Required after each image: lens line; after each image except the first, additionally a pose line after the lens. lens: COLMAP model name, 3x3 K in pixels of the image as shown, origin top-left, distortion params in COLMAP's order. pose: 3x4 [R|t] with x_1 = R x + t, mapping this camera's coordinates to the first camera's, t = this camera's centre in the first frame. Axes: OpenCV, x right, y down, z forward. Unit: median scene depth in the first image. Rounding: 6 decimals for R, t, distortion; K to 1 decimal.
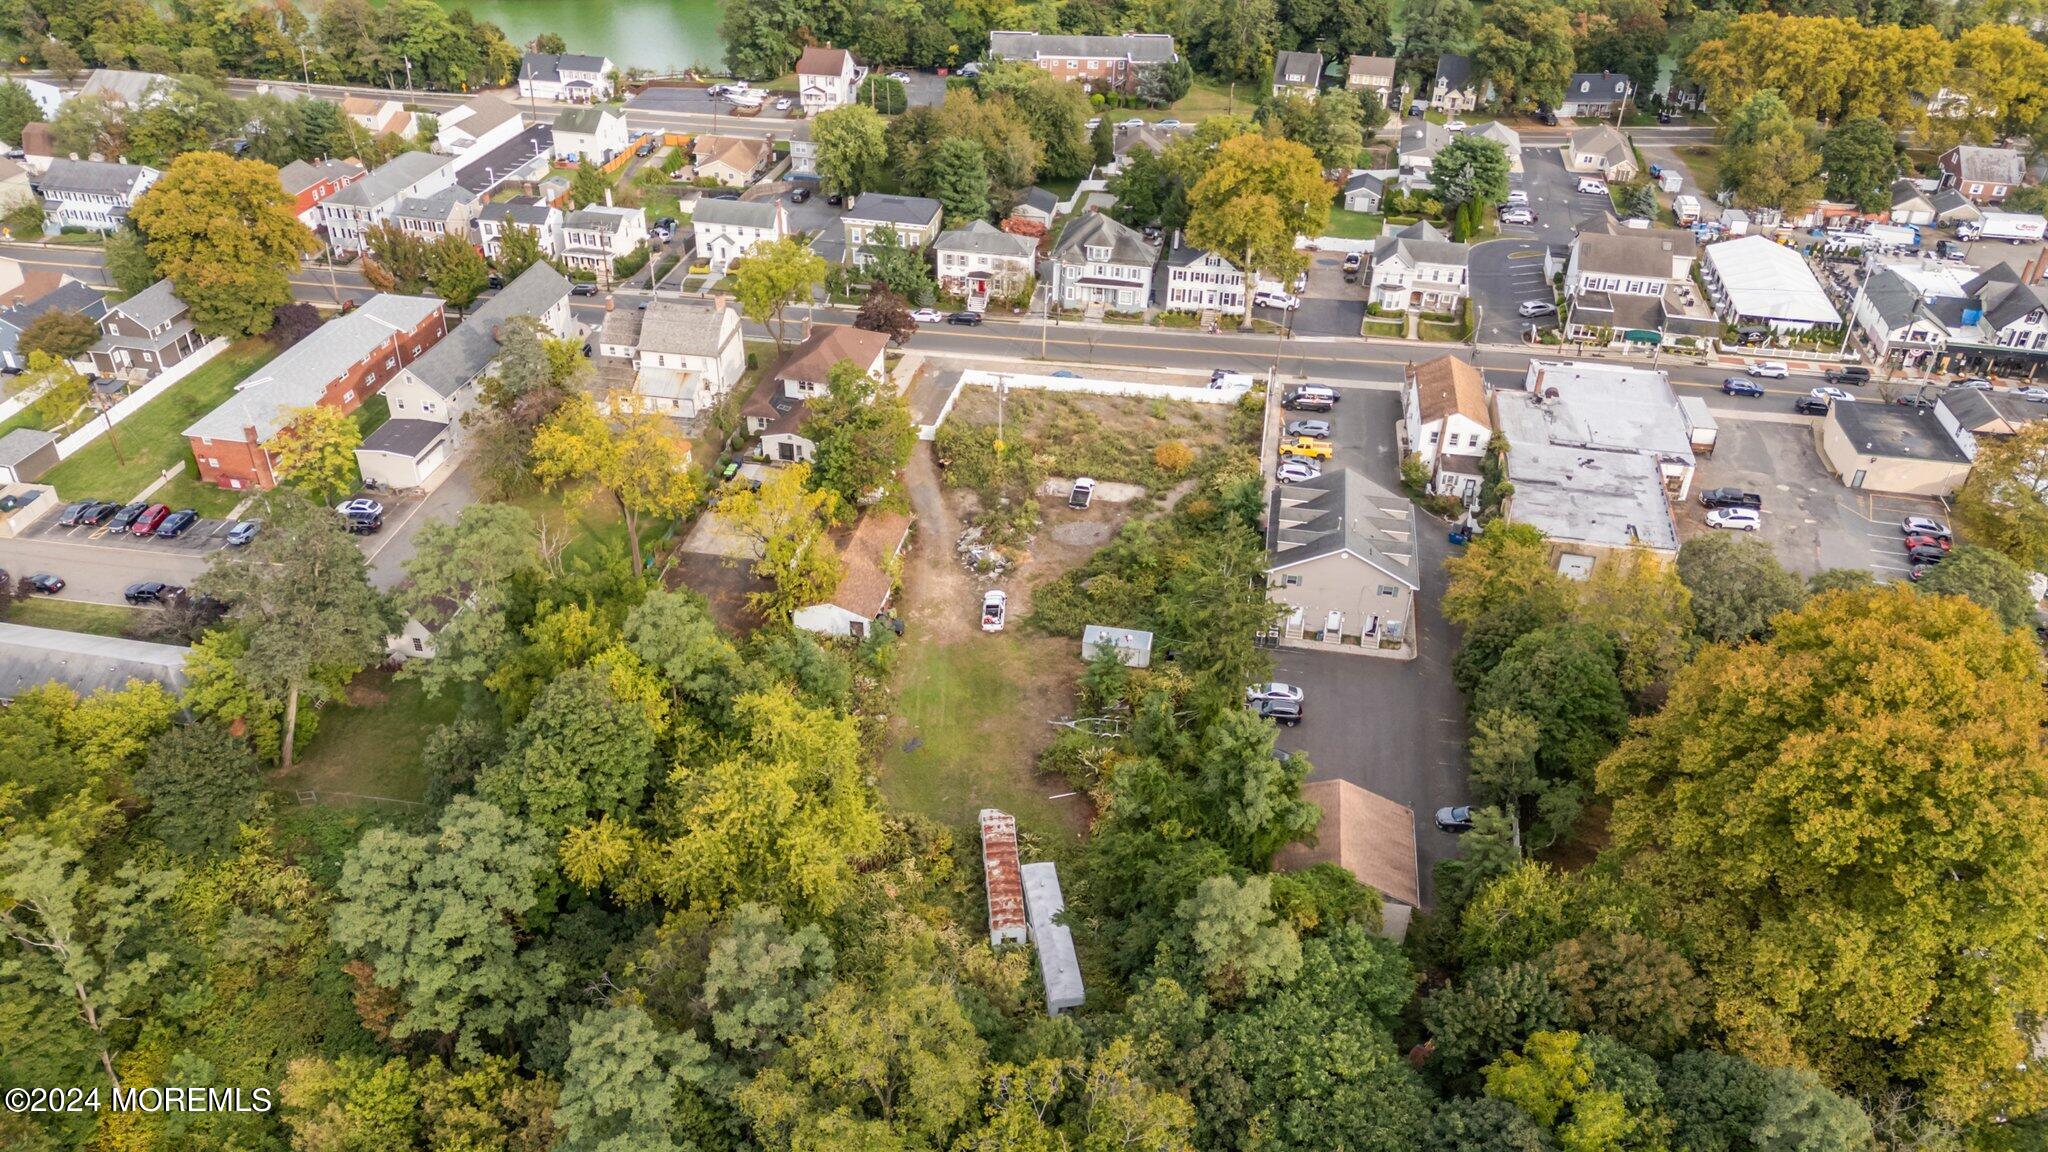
lens RADIAL K [[1493.6, 0, 1024.0], [0, 1493.6, 576.0], [0, 0, 1]] dist [0.087261, -0.087558]
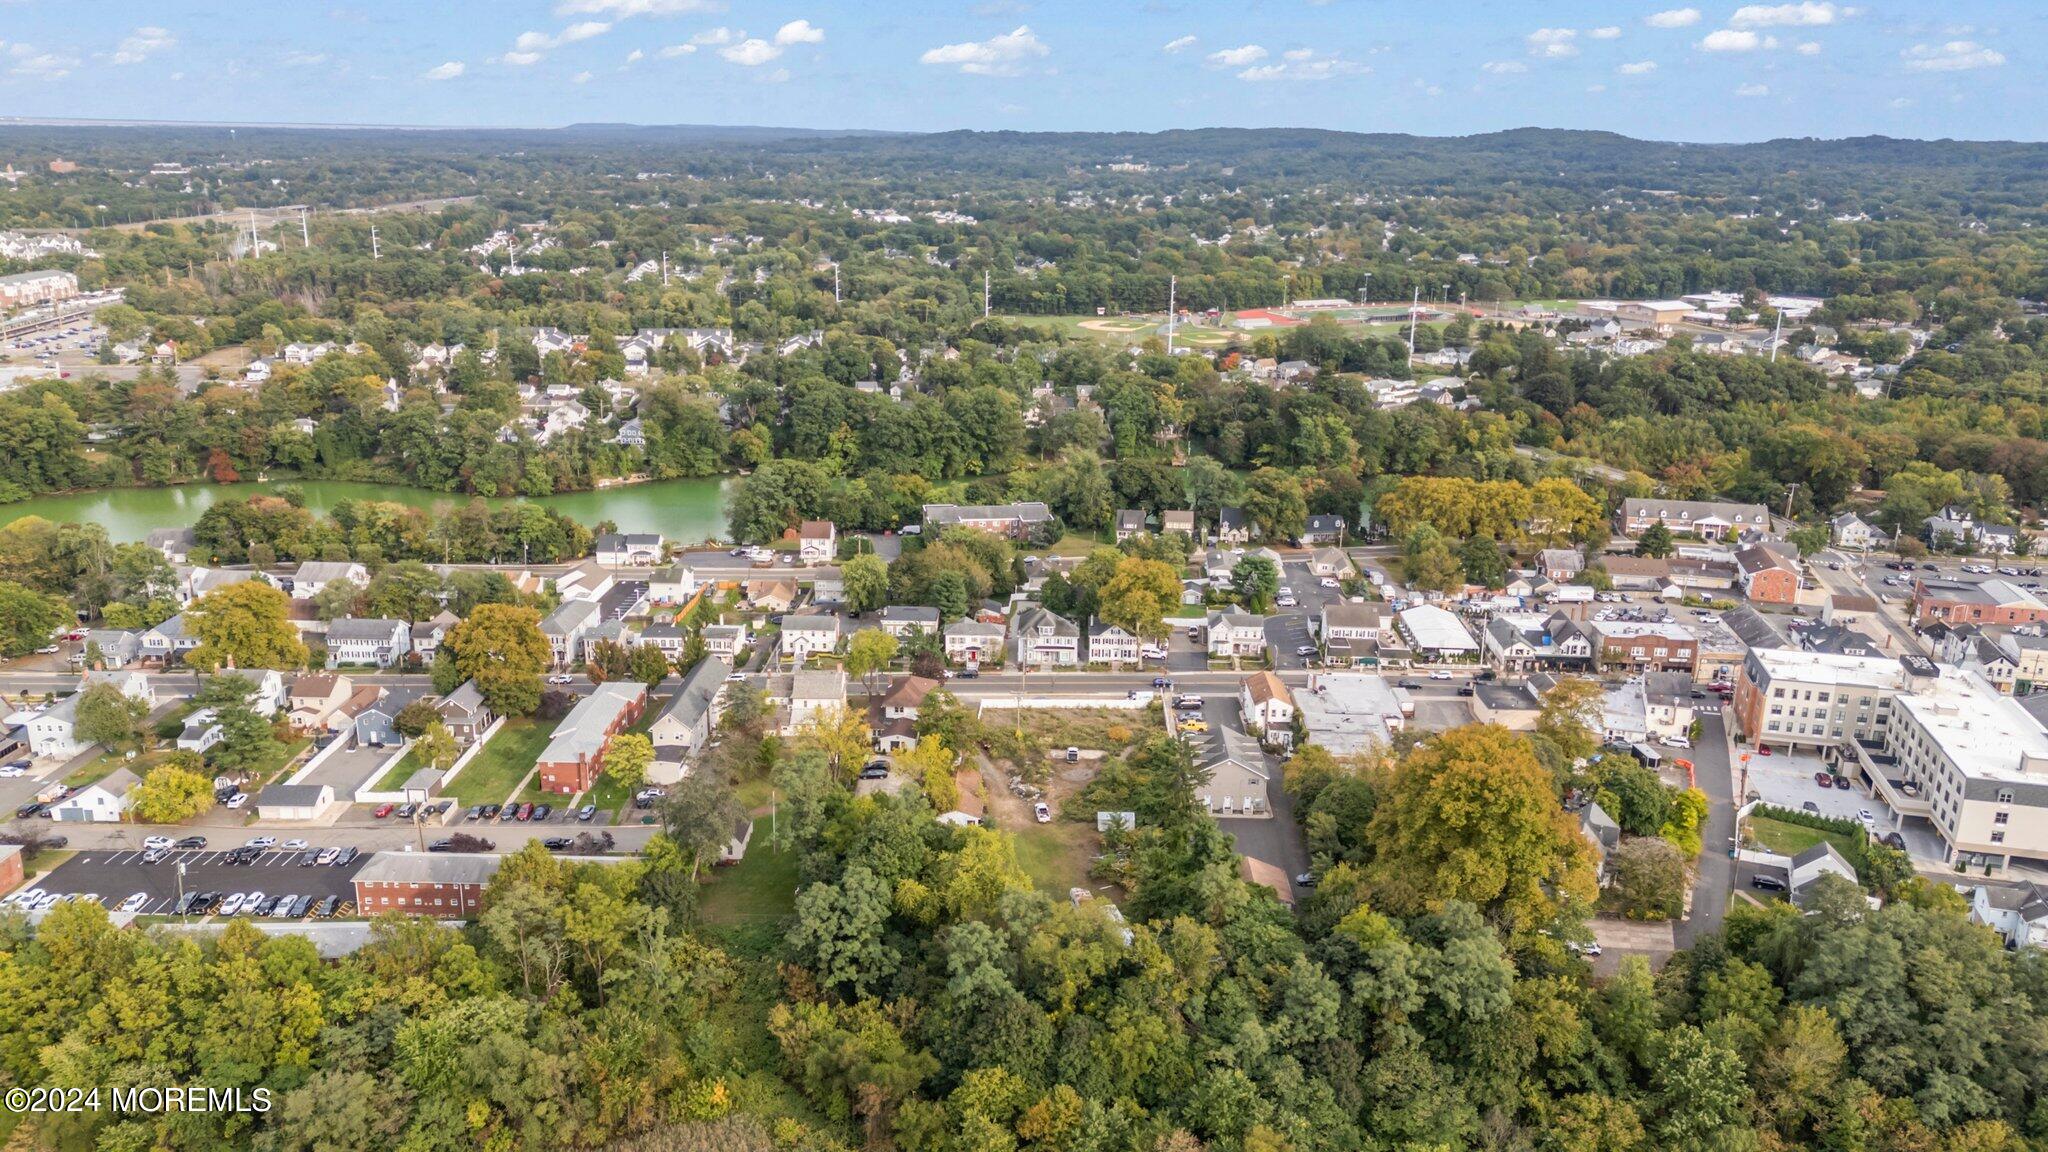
lens RADIAL K [[1493.6, 0, 1024.0], [0, 1493.6, 576.0], [0, 0, 1]] dist [0.087261, -0.087558]
pose [[0.988640, -0.050763, 0.141468, -0.199853], [0.089037, 0.956112, -0.279147, 0.178793], [-0.121089, 0.288572, 0.949770, -0.557721]]
